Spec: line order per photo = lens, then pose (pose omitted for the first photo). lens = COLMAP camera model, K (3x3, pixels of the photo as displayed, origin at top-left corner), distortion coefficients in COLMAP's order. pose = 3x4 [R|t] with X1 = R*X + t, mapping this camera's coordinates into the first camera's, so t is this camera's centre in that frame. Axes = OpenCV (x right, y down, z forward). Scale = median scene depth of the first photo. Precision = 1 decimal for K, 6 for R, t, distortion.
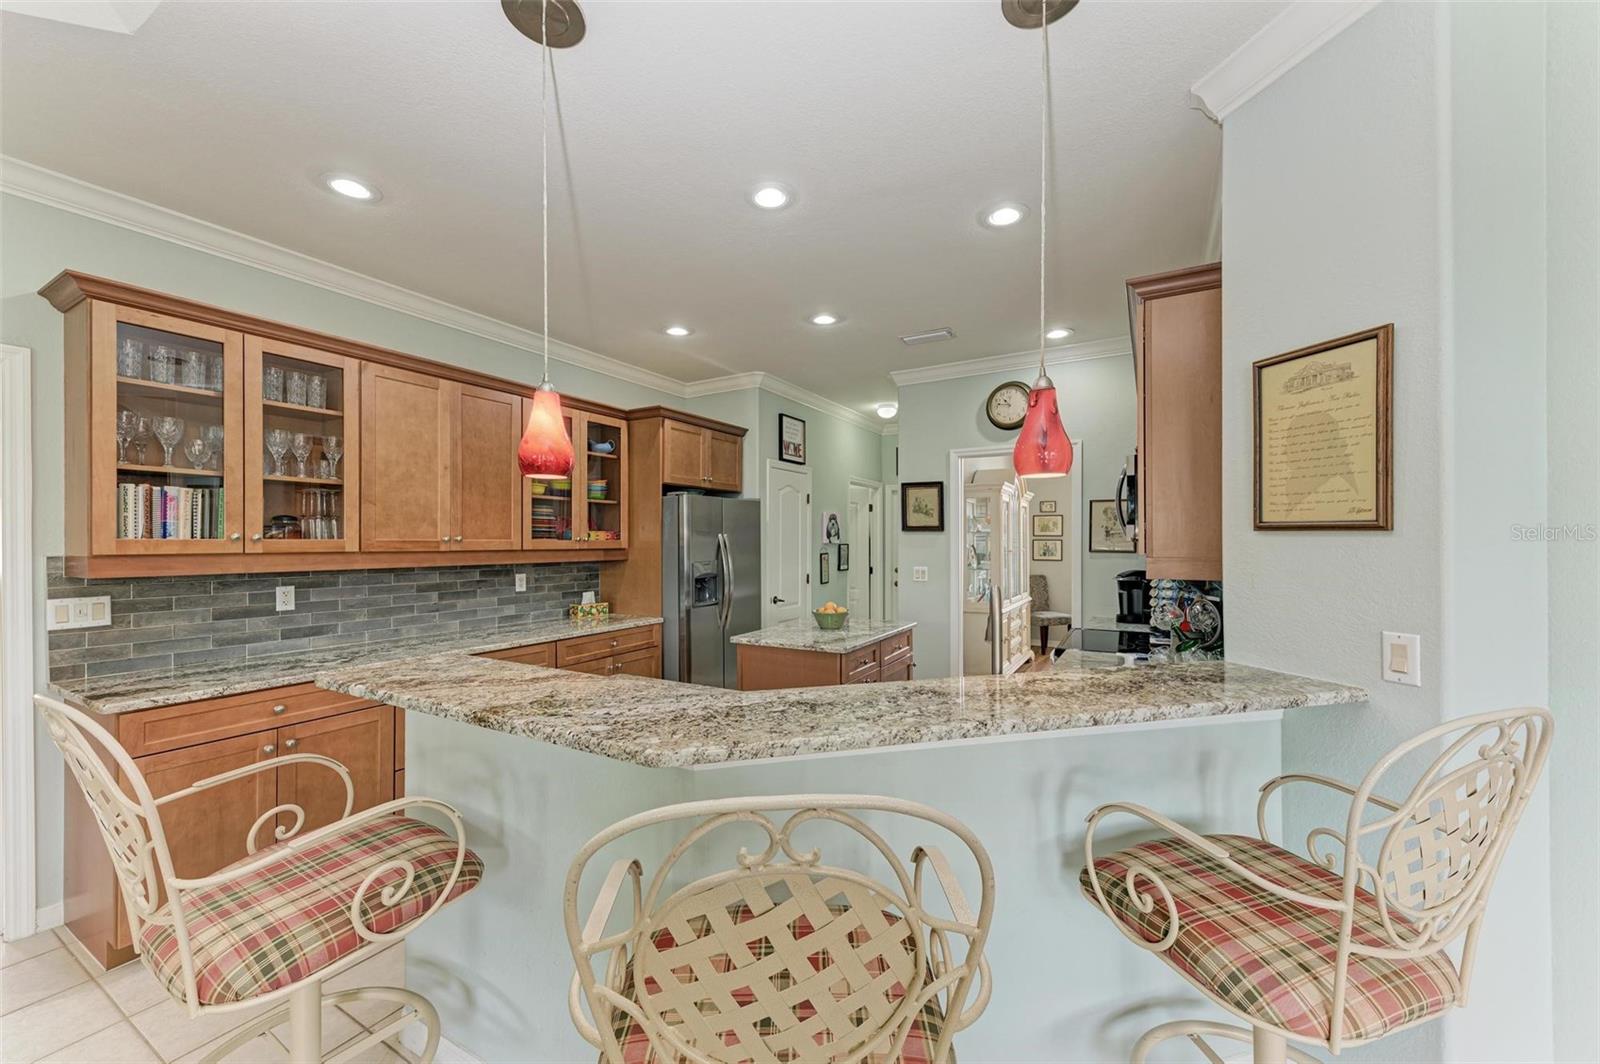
lens RADIAL K [[613.0, 0, 800.8], [0, 613.0, 538.0], [0, 0, 1]] dist [-0.001044, -0.000152]
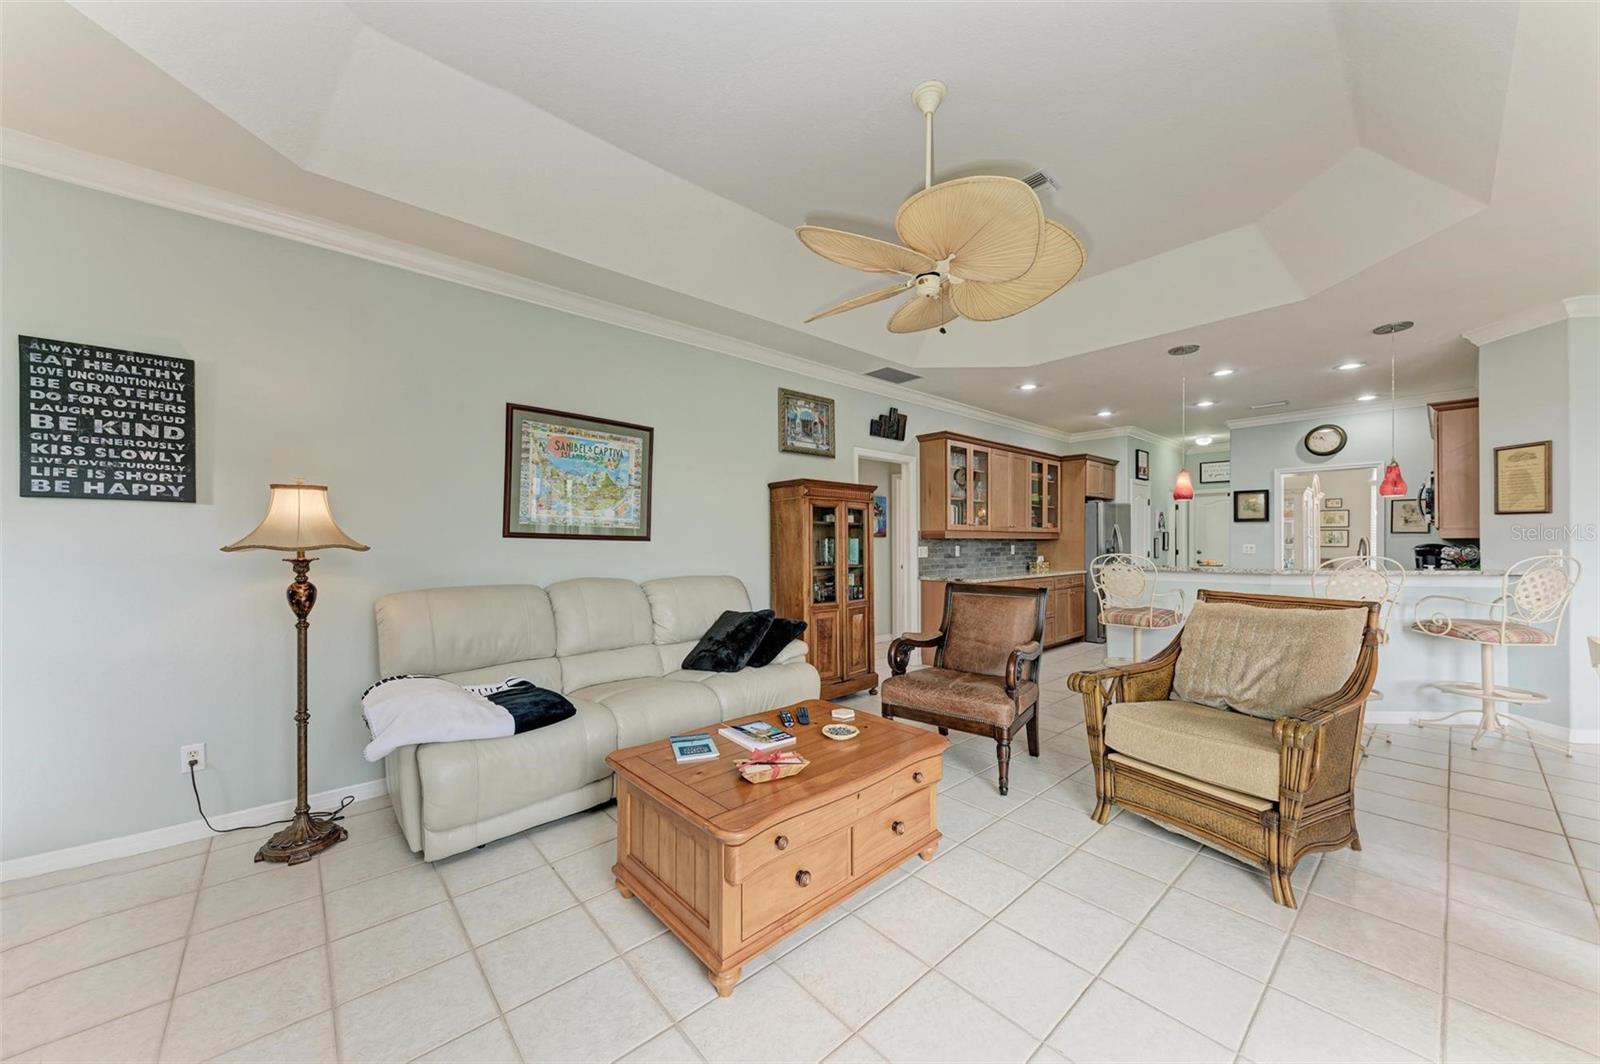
lens RADIAL K [[572.9, 0, 780.5], [0, 572.9, 540.2], [0, 0, 1]] dist [0.000886, -0.004826]
pose [[0.942549, -0.000431, -0.334069, -0.505801], [0.001838, 0.999991, 0.003895, 0.032062], [0.334064, -0.004286, 0.942541, -0.880750]]
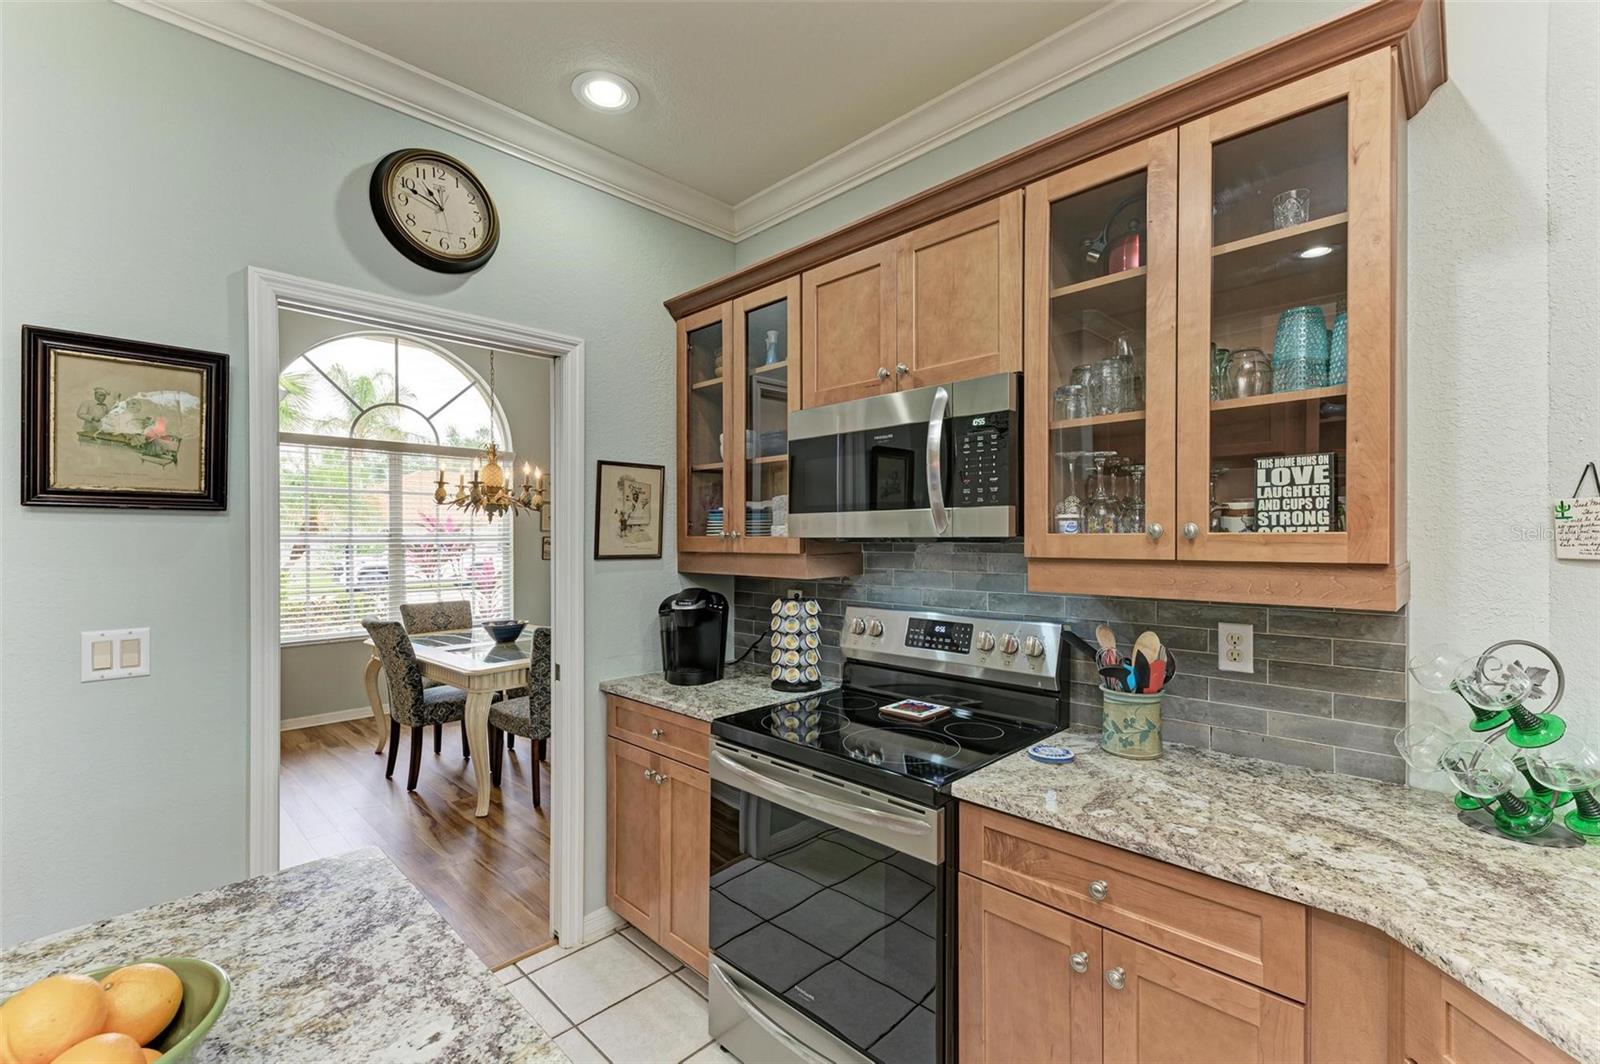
lens RADIAL K [[684.8, 0, 798.2], [0, 684.8, 536.8], [0, 0, 1]] dist [-0.000678, -0.000204]
pose [[0.255180, -0.003260, 0.966888, -0.044326], [-0.001884, 0.999991, 0.003869, 0.000847], [-0.966892, -0.002808, 0.255171, 0.686566]]
